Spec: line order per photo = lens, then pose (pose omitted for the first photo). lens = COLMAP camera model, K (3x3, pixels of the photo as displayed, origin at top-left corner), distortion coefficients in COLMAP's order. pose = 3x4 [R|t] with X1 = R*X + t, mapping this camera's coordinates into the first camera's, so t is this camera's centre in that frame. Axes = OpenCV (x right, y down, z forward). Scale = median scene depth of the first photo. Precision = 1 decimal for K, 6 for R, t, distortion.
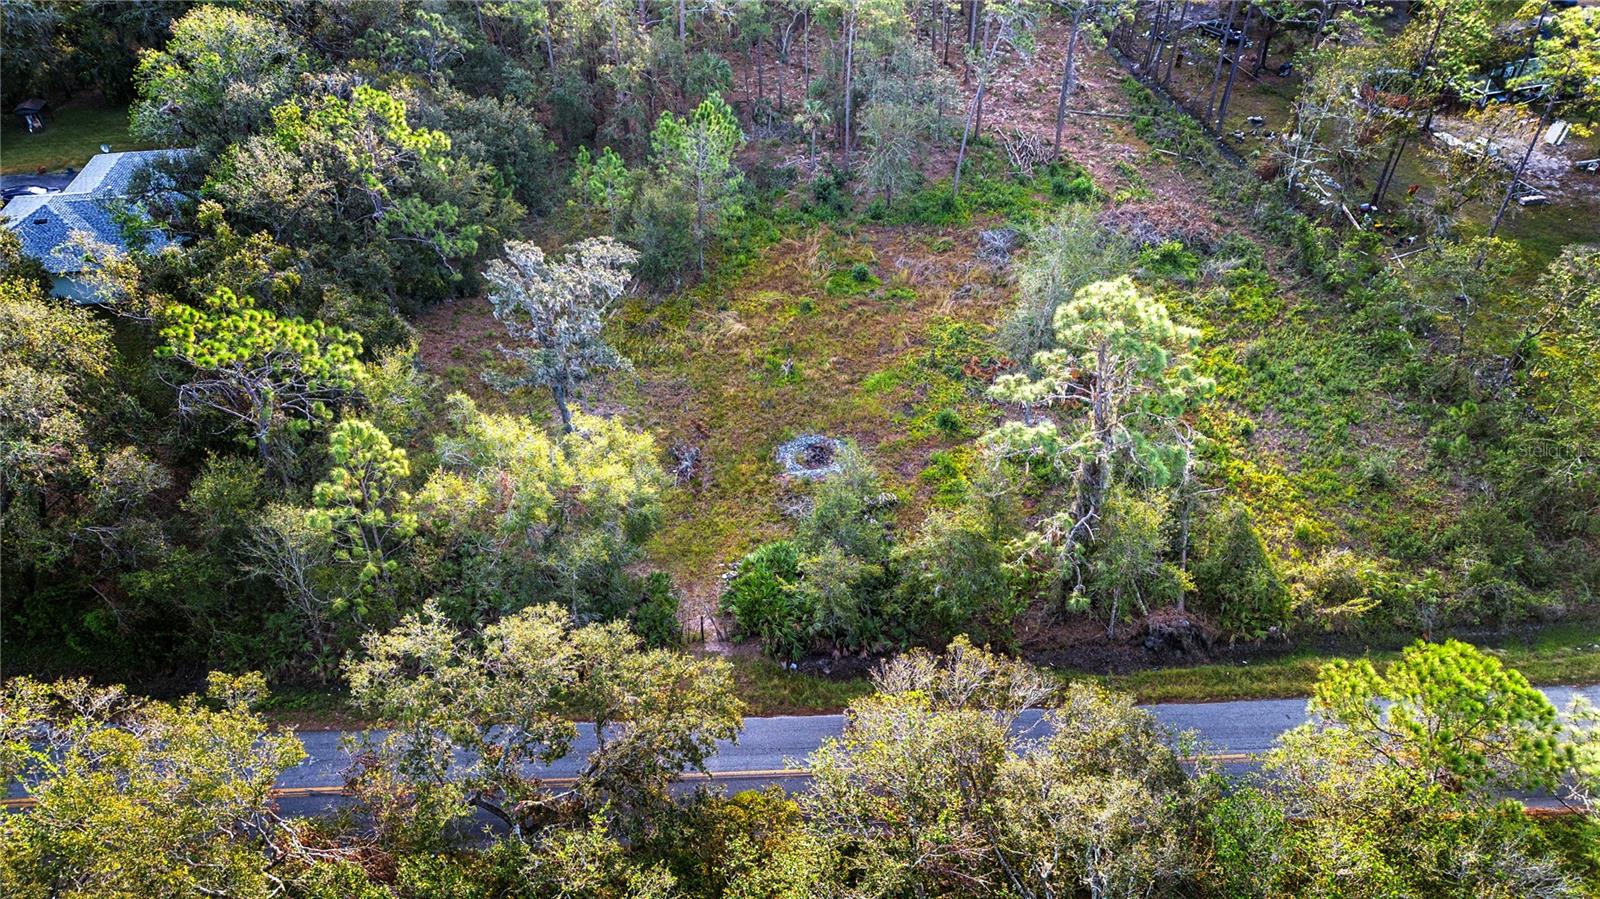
lens RADIAL K [[1110.1, 0, 811.4], [0, 1110.1, 464.9], [0, 0, 1]] dist [0.071375, -0.071762]
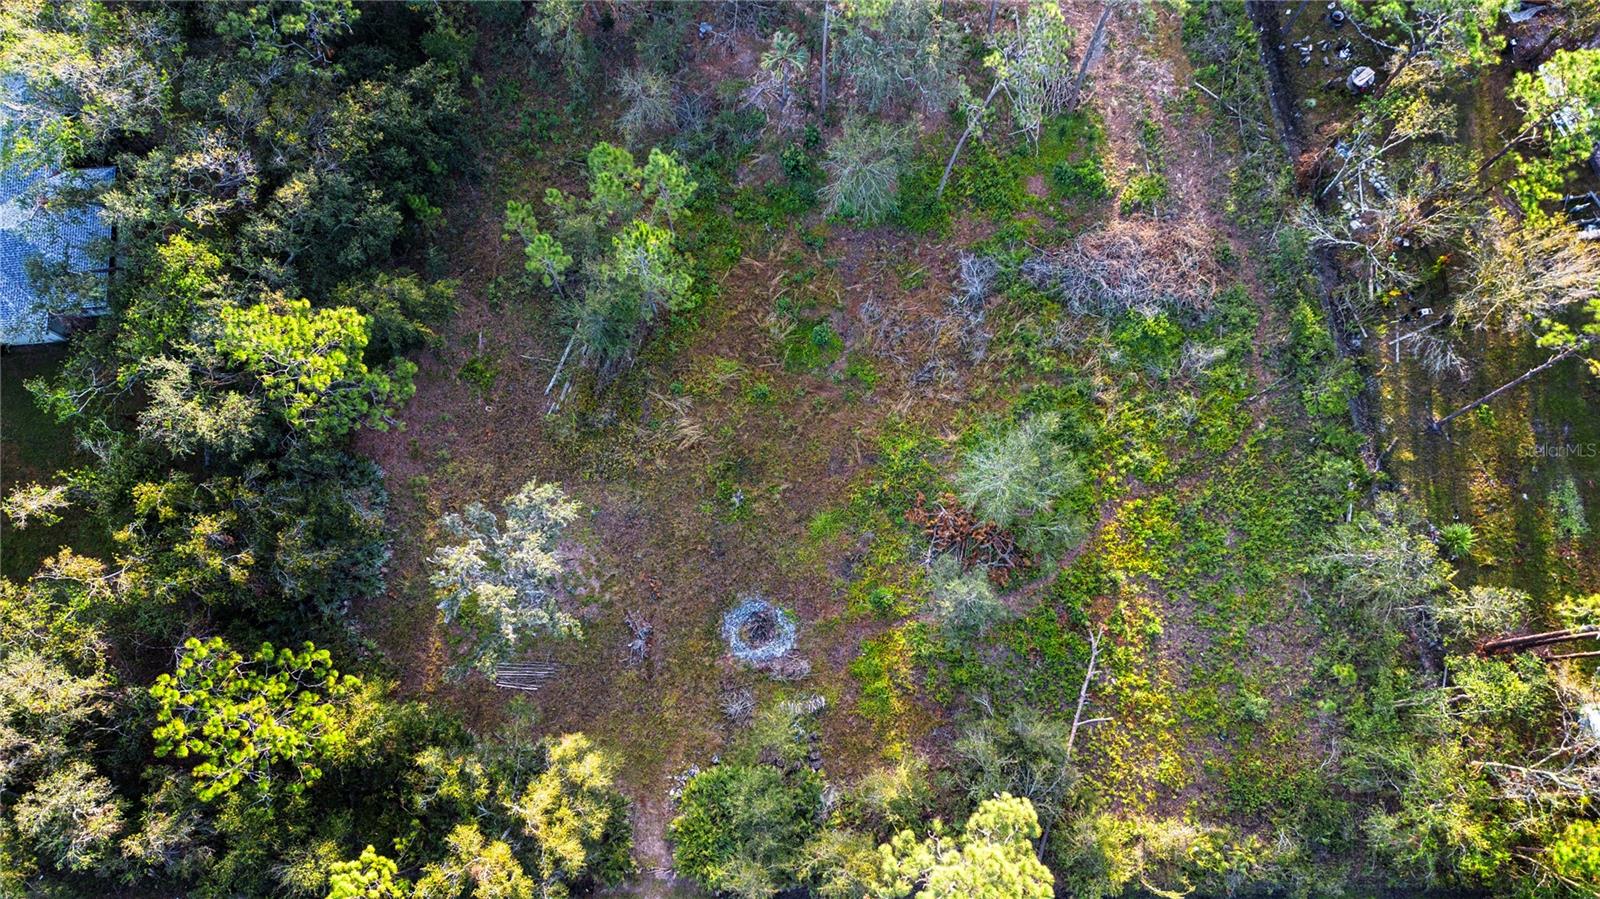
lens RADIAL K [[1110.1, 0, 811.4], [0, 1110.1, 464.9], [0, 0, 1]] dist [0.071375, -0.071762]
pose [[0.999014, 0.039360, -0.020550, 0.071012], [-0.020056, 0.812925, 0.582023, -0.764224], [0.039614, -0.581037, 0.812912, 0.201708]]
